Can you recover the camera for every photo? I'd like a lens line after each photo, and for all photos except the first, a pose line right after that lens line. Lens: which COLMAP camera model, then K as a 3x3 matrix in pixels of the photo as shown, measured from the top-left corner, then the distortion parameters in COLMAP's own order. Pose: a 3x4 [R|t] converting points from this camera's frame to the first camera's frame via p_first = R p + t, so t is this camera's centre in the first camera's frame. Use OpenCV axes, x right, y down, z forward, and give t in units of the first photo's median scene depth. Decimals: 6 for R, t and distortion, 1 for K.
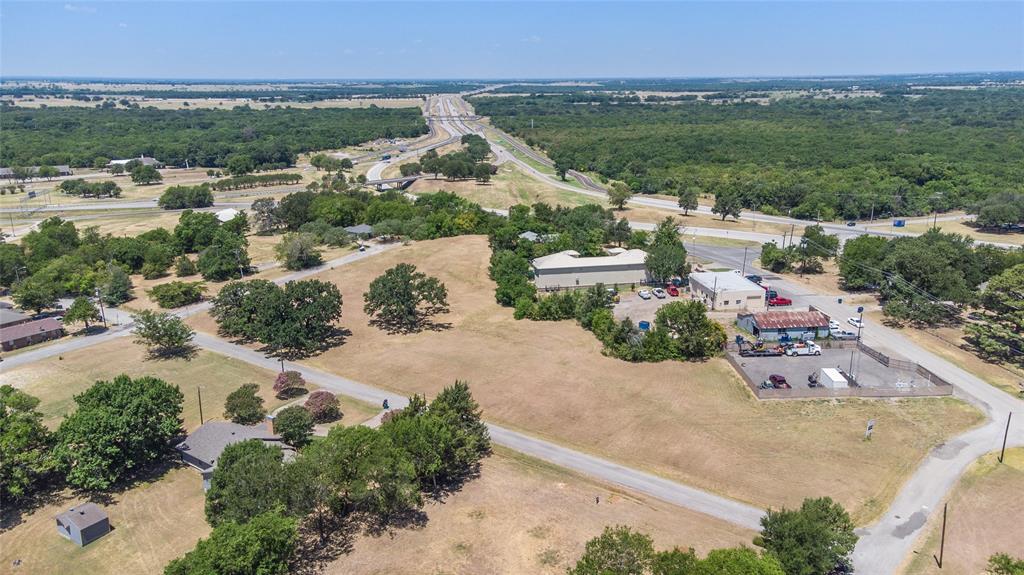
lens RADIAL K [[835.4, 0, 512.0], [0, 835.4, 287.5], [0, 0, 1]] dist [-0.001320, 0.190464]
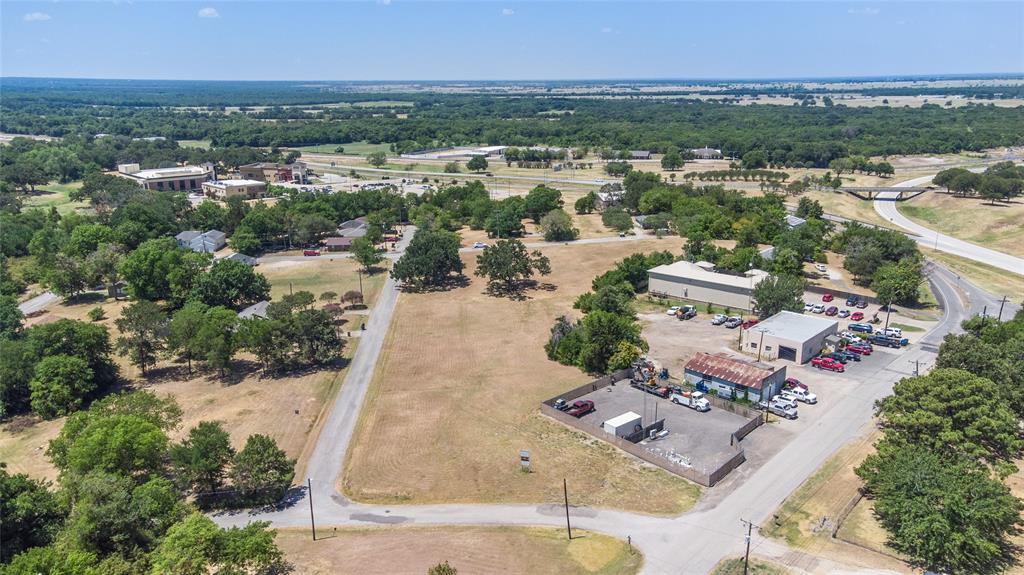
lens RADIAL K [[835.4, 0, 512.0], [0, 835.4, 287.5], [0, 0, 1]] dist [-0.001320, 0.190464]
pose [[0.585069, 0.199170, -0.786146, 0.703406], [-0.196216, 0.975338, 0.101073, -0.070308], [0.786889, 0.095120, 0.609720, 0.255692]]
